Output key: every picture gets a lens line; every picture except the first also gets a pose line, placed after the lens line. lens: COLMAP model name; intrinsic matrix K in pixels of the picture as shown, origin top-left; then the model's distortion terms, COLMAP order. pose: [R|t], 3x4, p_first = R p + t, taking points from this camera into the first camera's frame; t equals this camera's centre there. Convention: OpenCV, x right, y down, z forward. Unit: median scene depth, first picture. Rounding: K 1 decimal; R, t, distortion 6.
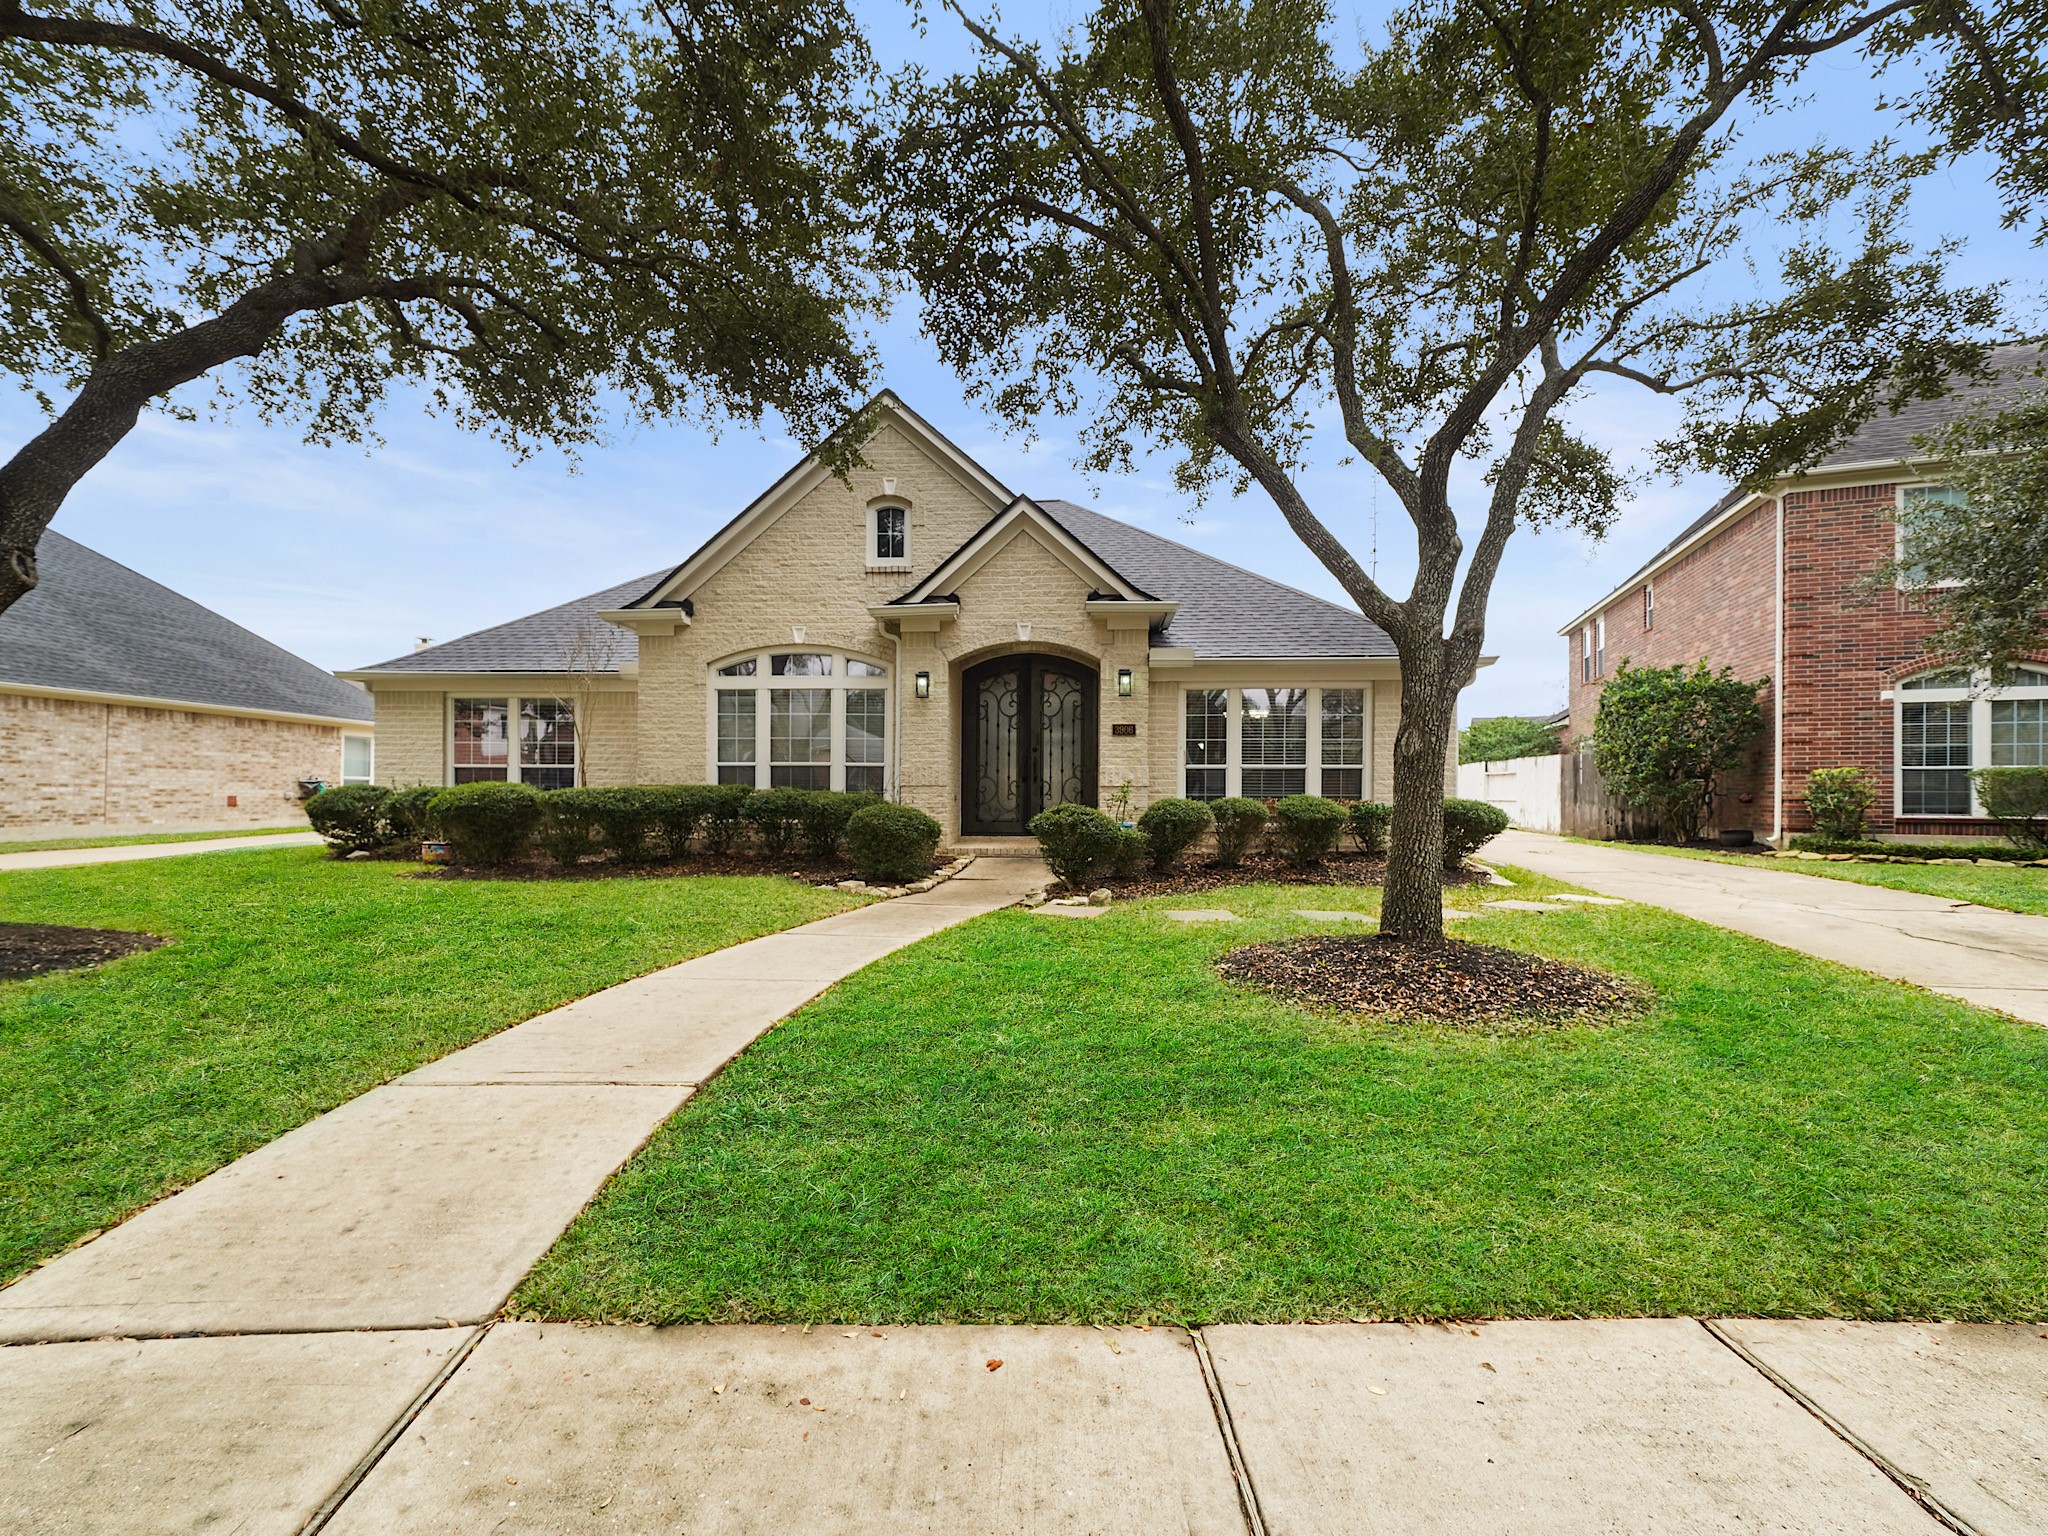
lens RADIAL K [[818.7, 0, 1021.4], [0, 818.7, 769.0], [0, 0, 1]] dist [0.013752, -0.000022]
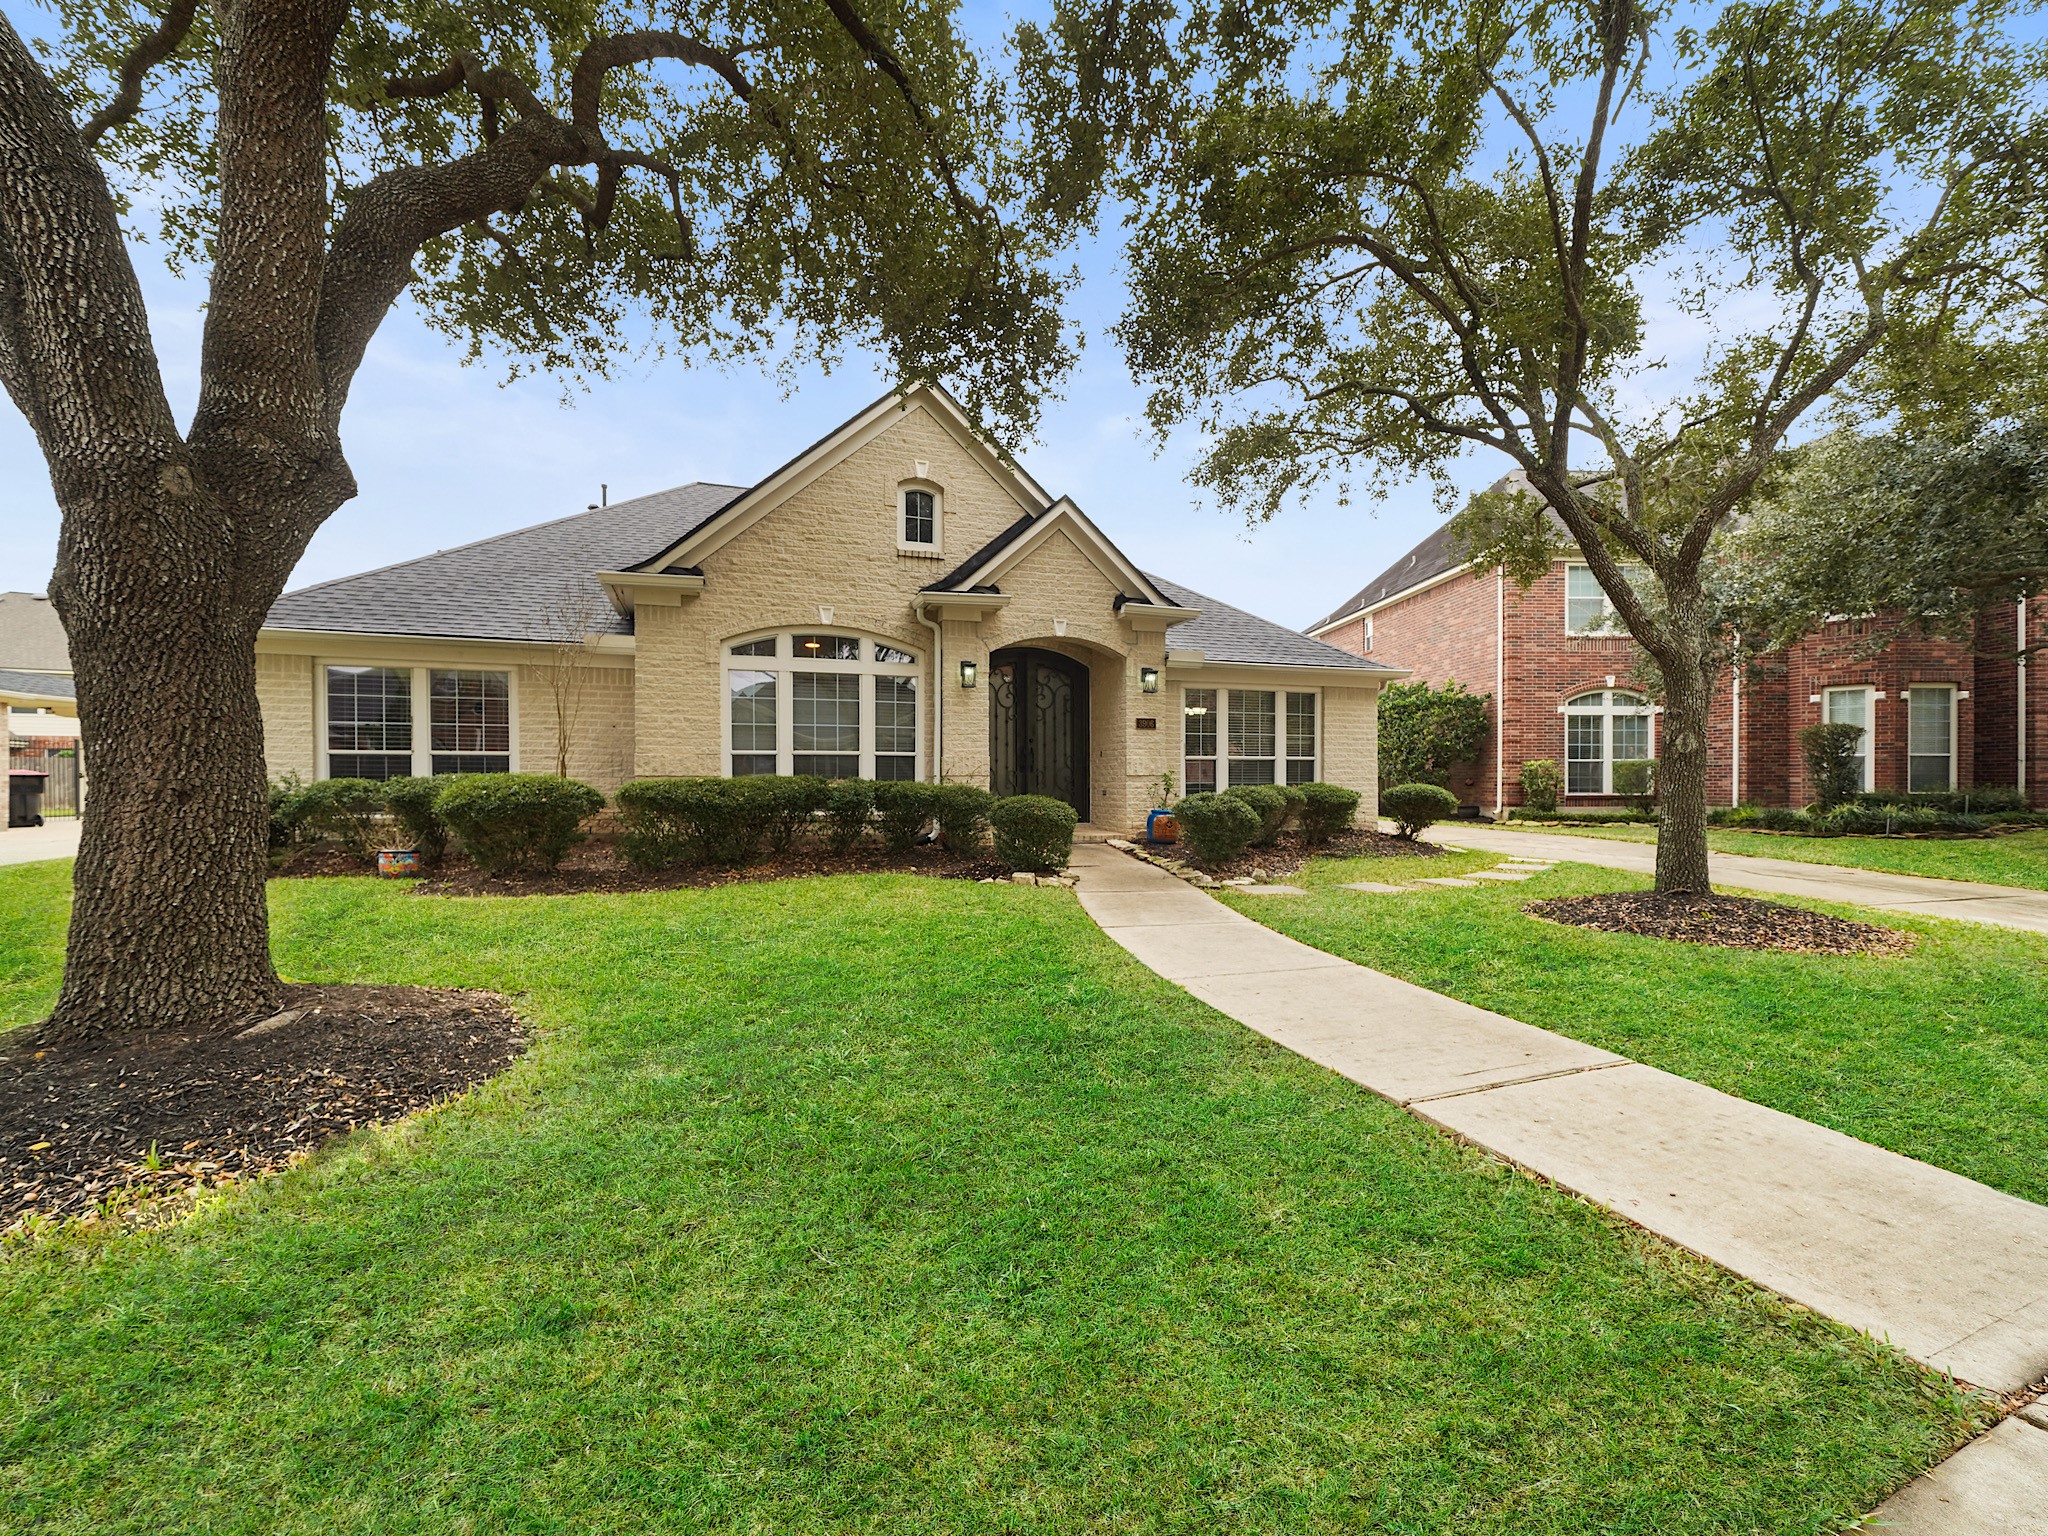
lens RADIAL K [[781.2, 0, 1028.3], [0, 781.2, 765.5], [0, 0, 1]] dist [0.004004, 0.000273]
pose [[0.937334, 0.001279, 0.348430, -0.365831], [-0.005059, 0.999938, 0.009940, -0.001810], [-0.348396, -0.011080, 0.937282, 0.079700]]
